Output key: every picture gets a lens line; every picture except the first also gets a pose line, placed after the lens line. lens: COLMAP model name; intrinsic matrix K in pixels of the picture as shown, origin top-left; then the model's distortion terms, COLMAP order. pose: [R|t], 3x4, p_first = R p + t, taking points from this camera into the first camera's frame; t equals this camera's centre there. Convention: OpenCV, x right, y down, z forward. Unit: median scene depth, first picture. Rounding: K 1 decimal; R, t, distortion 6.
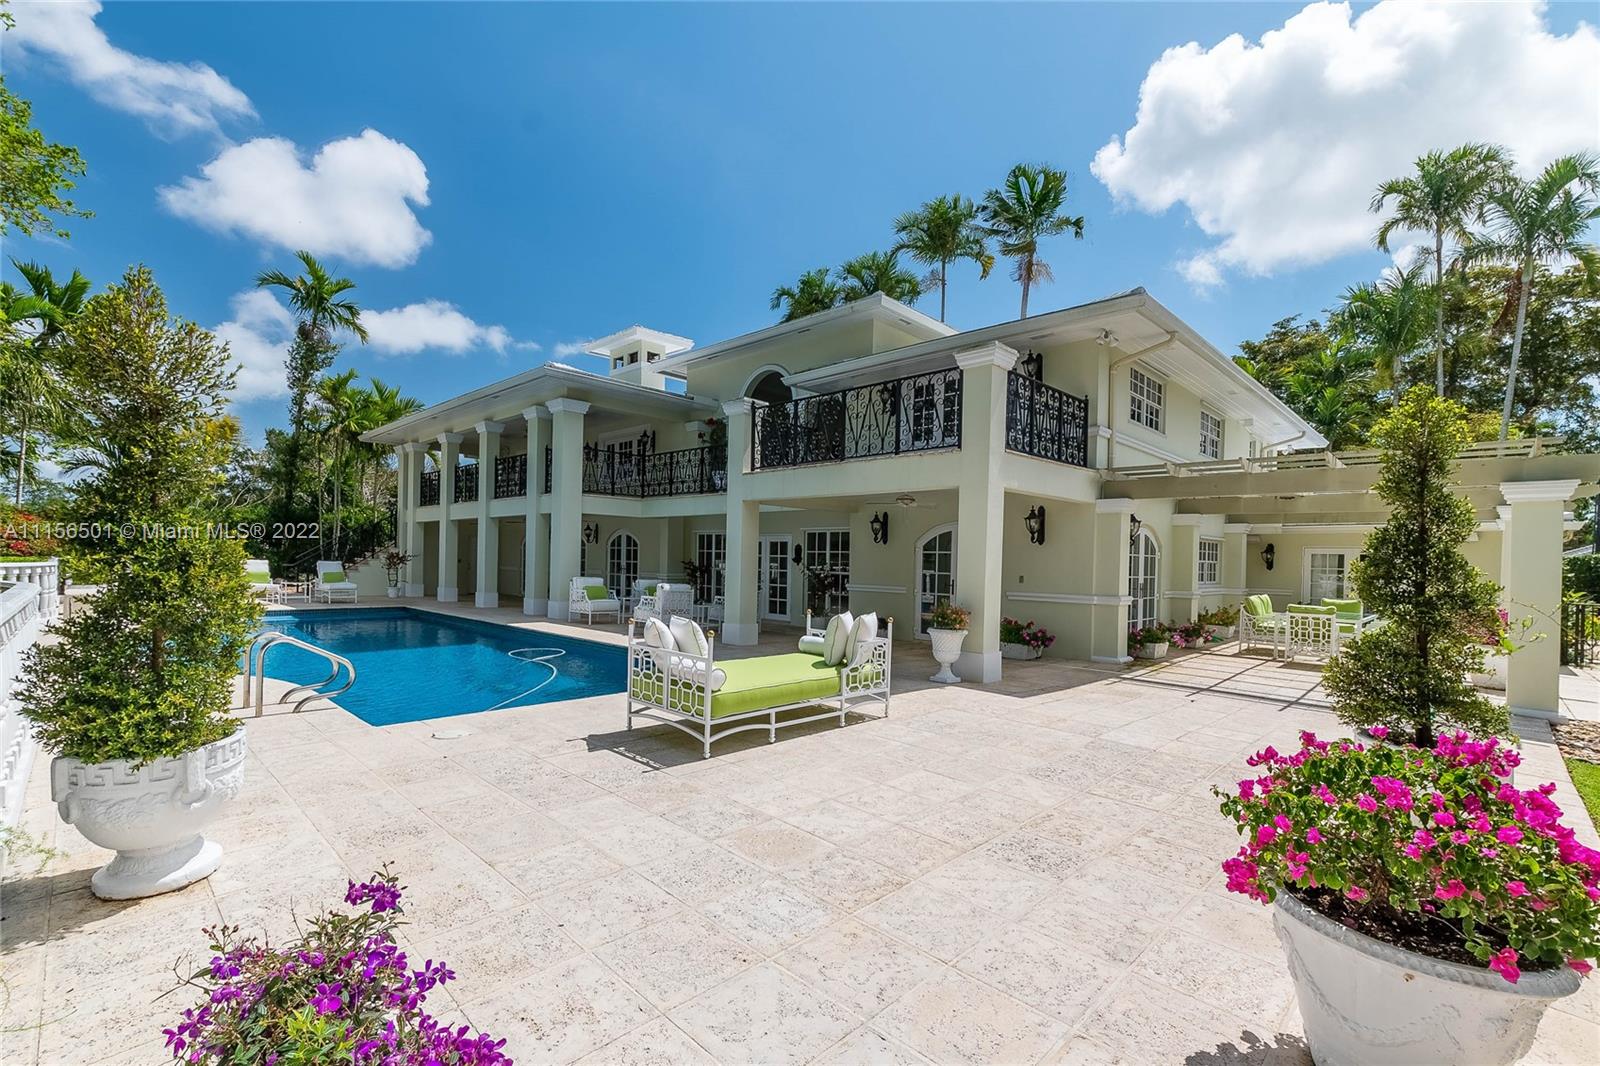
lens RADIAL K [[720.1, 0, 799.3], [0, 720.1, 558.9], [0, 0, 1]] dist [-0.003526, 0.008832]
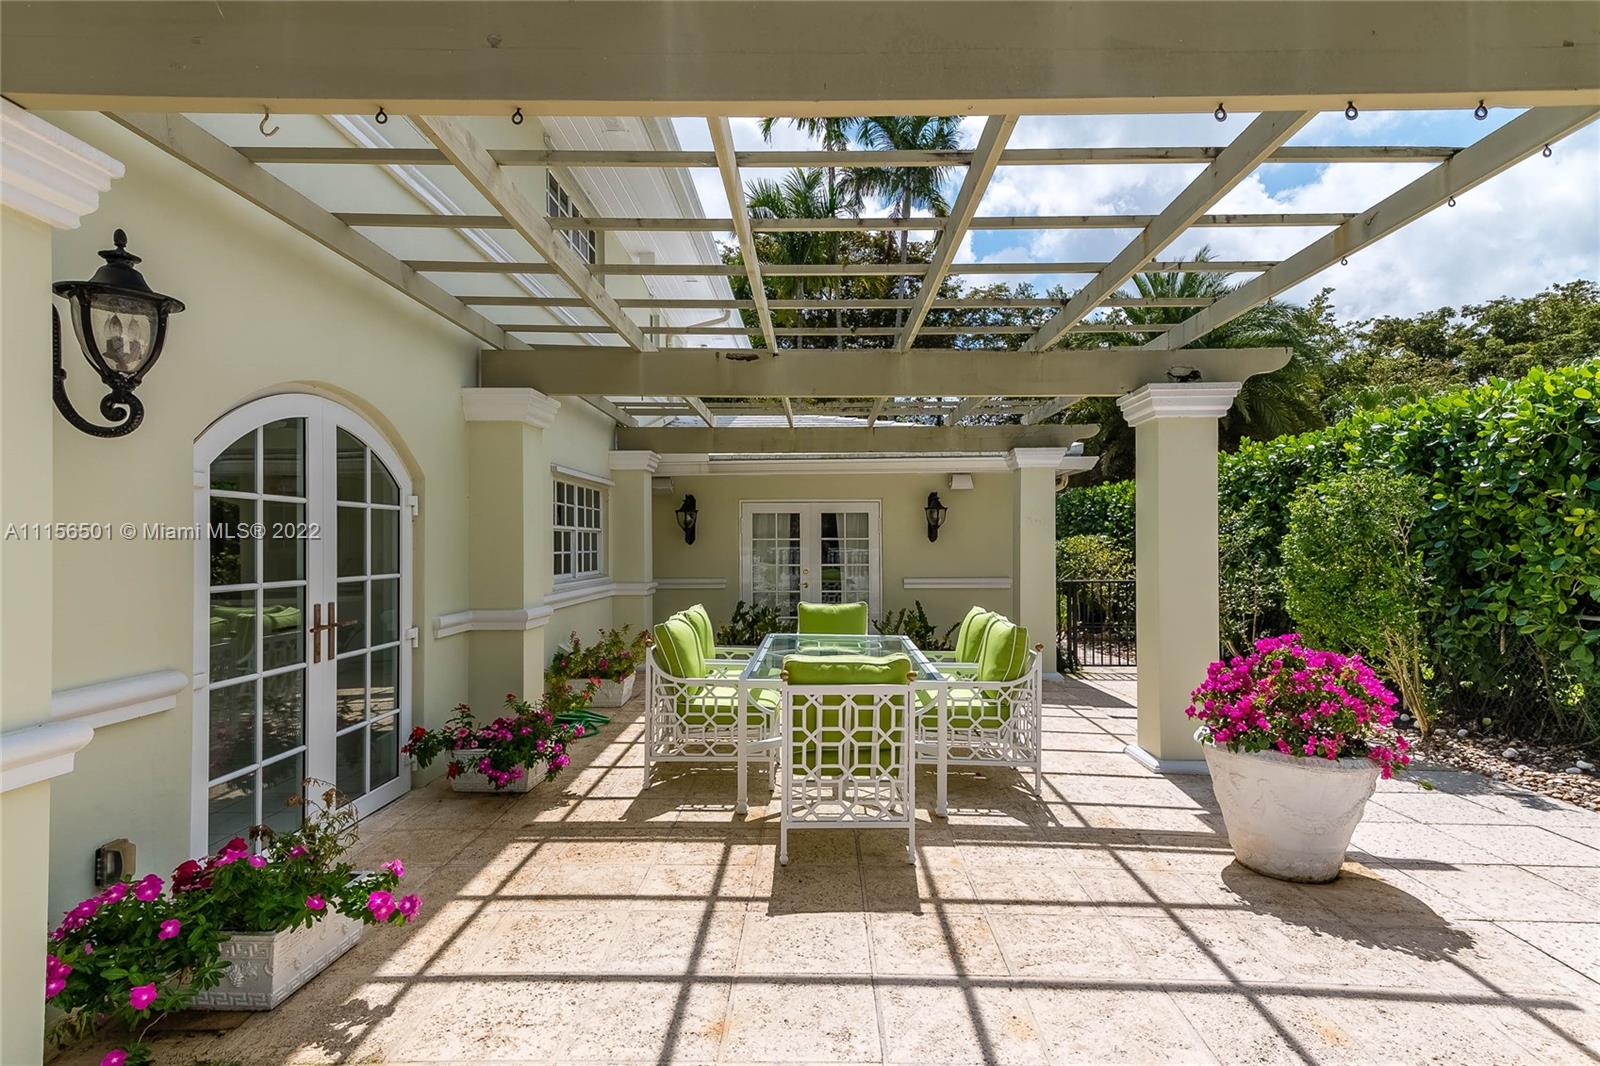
lens RADIAL K [[790.2, 0, 804.0], [0, 790.2, 561.3], [0, 0, 1]] dist [0.019894, -0.000307]
pose [[0.731238, -0.041529, 0.680857, 0.350839], [0.021902, 0.999060, 0.037415, 0.008956], [-0.681771, -0.012447, 0.731460, 0.571167]]
